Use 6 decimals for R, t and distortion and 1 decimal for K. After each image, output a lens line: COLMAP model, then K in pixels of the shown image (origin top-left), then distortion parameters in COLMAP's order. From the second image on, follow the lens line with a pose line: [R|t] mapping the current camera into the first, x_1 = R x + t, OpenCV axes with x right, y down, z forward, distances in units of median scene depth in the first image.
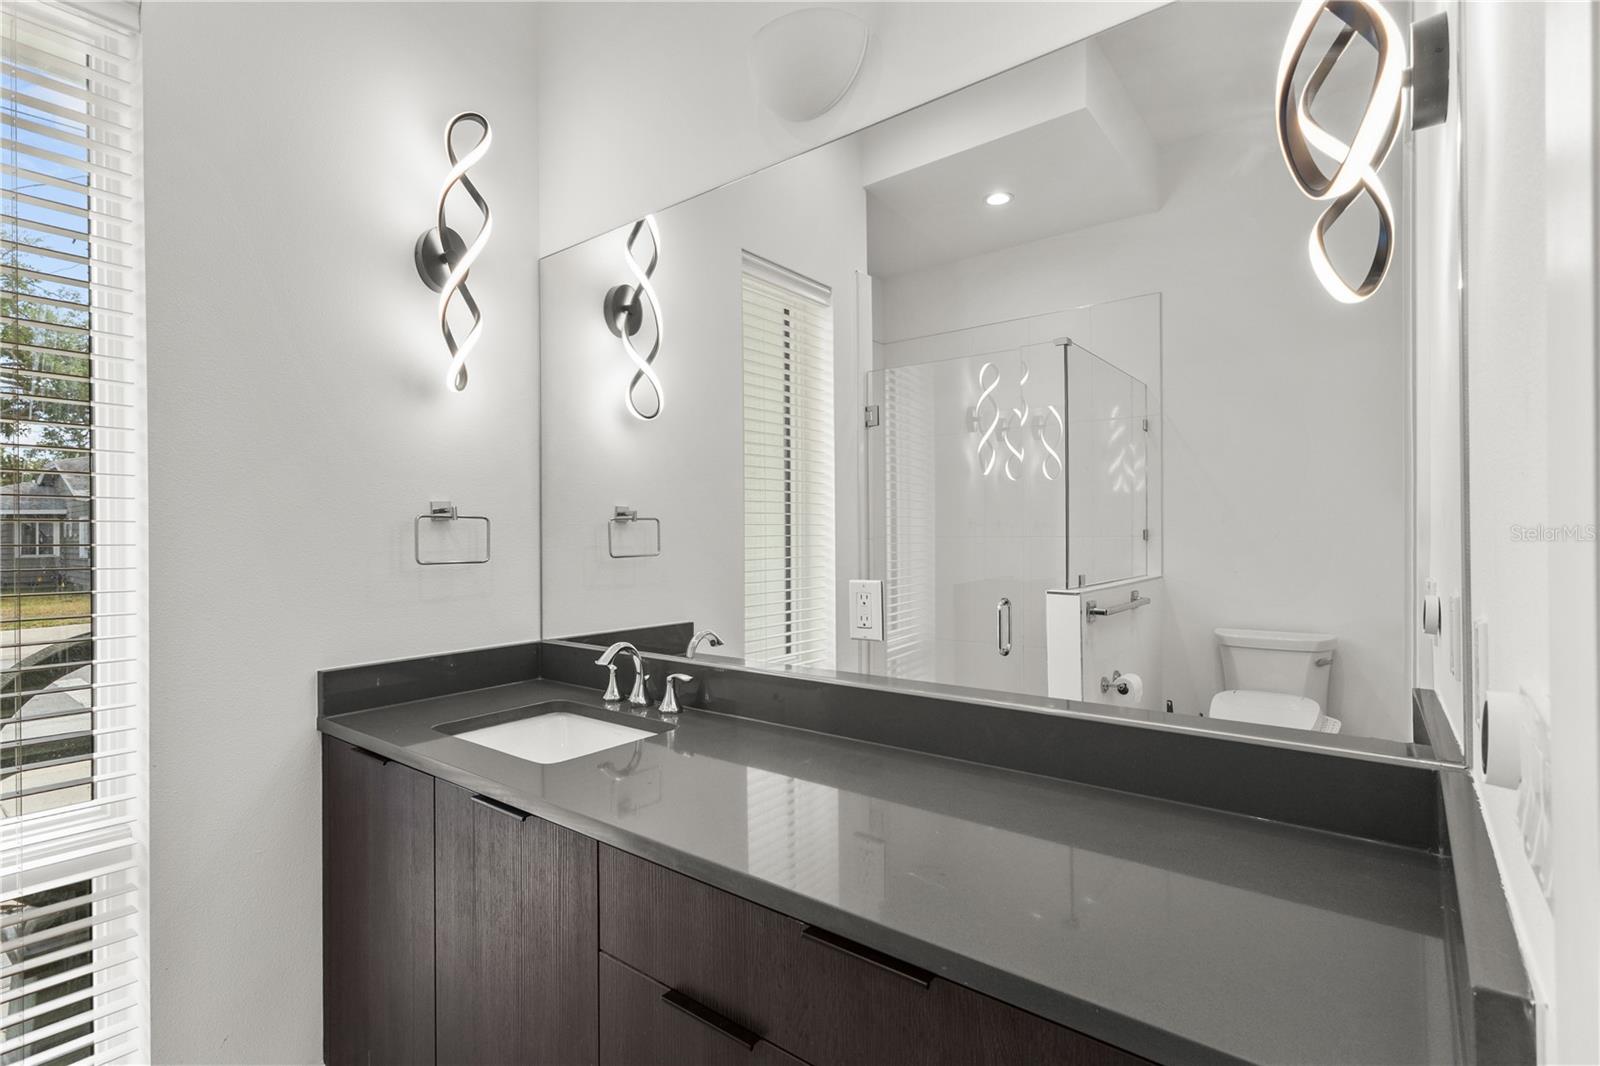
lens RADIAL K [[747.2, 0, 797.7], [0, 747.2, 531.3], [0, 0, 1]] dist [0.002805, 0.001239]
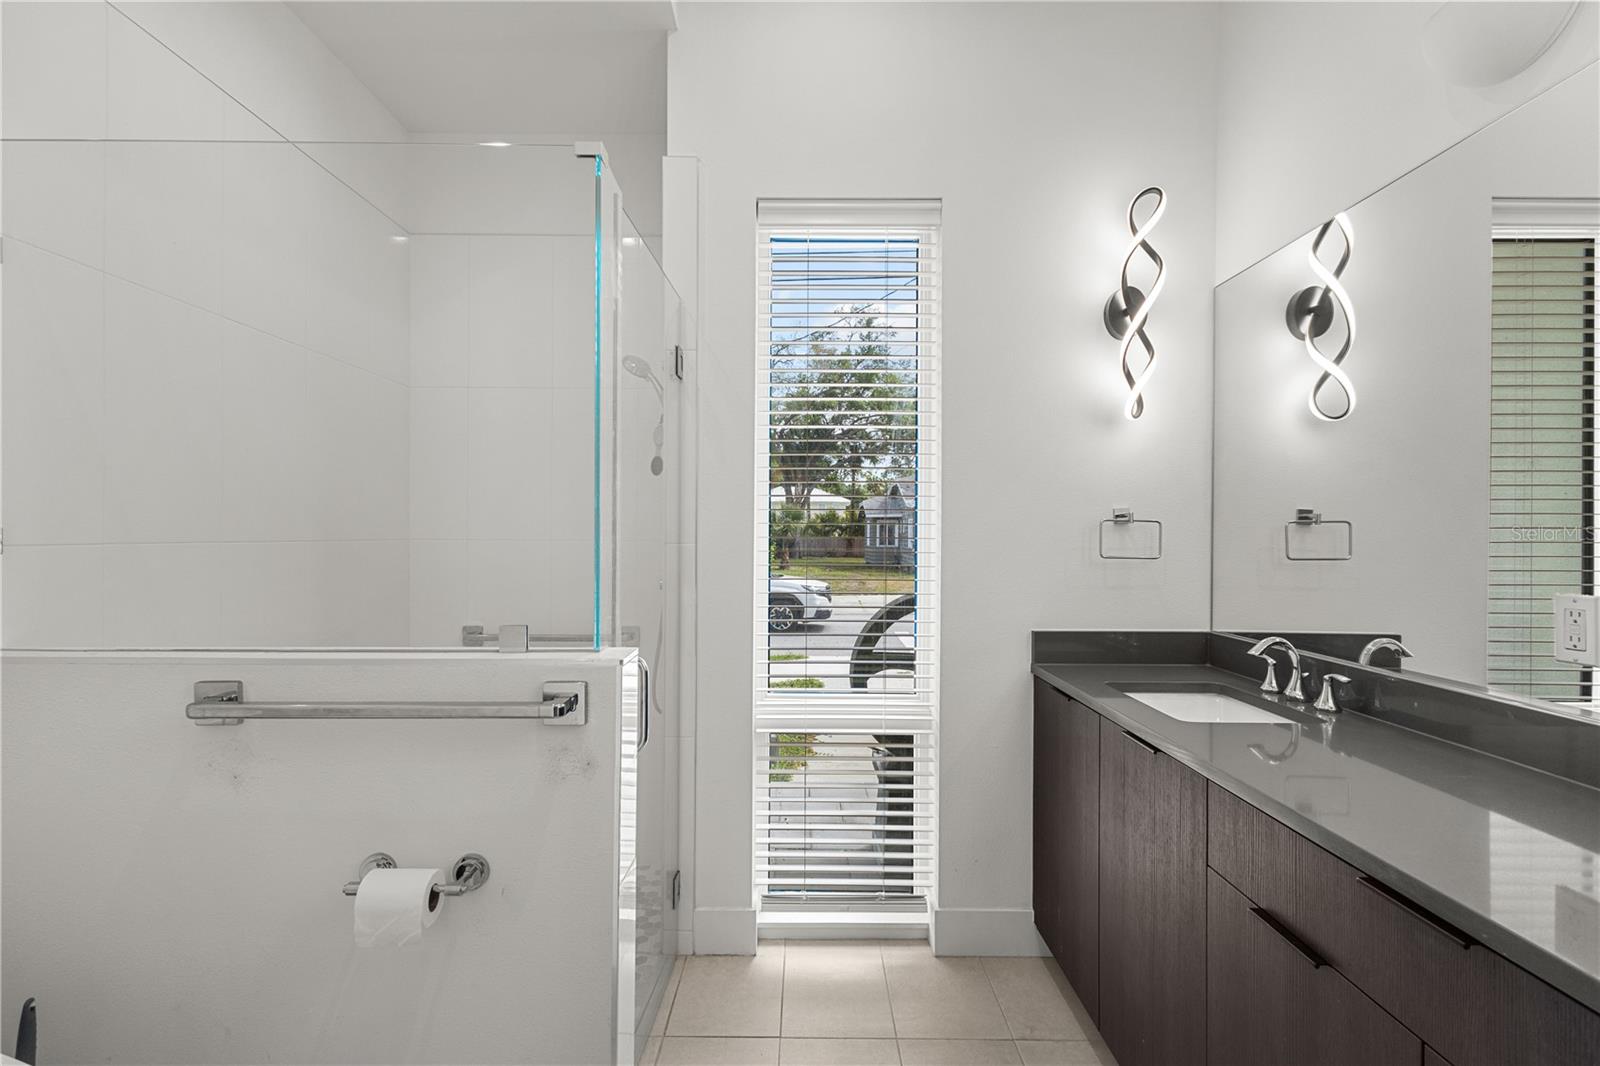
lens RADIAL K [[730.8, 0, 800.0], [0, 730.8, 533.0], [0, 0, 1]] dist [0.004159, 0.000585]
pose [[0.612843, 0.011798, -0.790117, 0.164743], [-0.010045, 0.999924, 0.007140, -0.001804], [0.790141, 0.003561, 0.612915, -0.176876]]
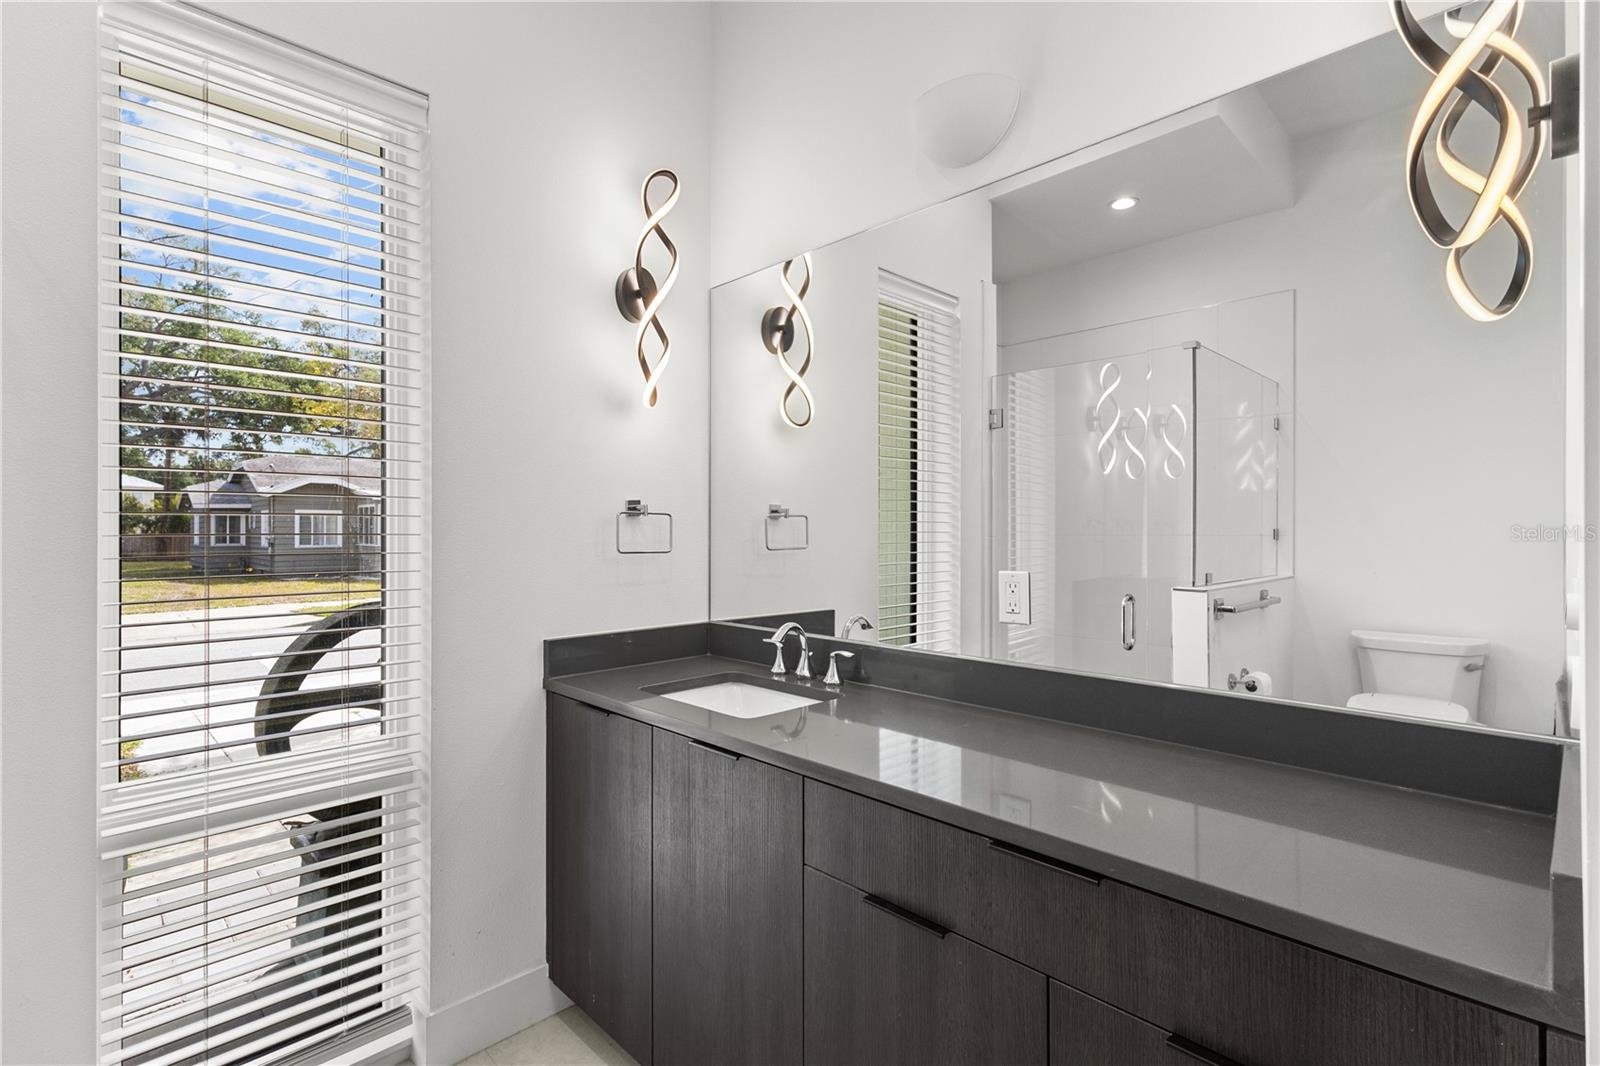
lens RADIAL K [[739.7, 0, 799.3], [0, 739.7, 528.5], [0, 0, 1]] dist [0.001707, 0.000170]
pose [[0.991014, 0.007884, -0.133528, -0.065862], [-0.007740, 0.999969, 0.001598, 0.001032], [0.133537, -0.000550, 0.991044, -0.125643]]
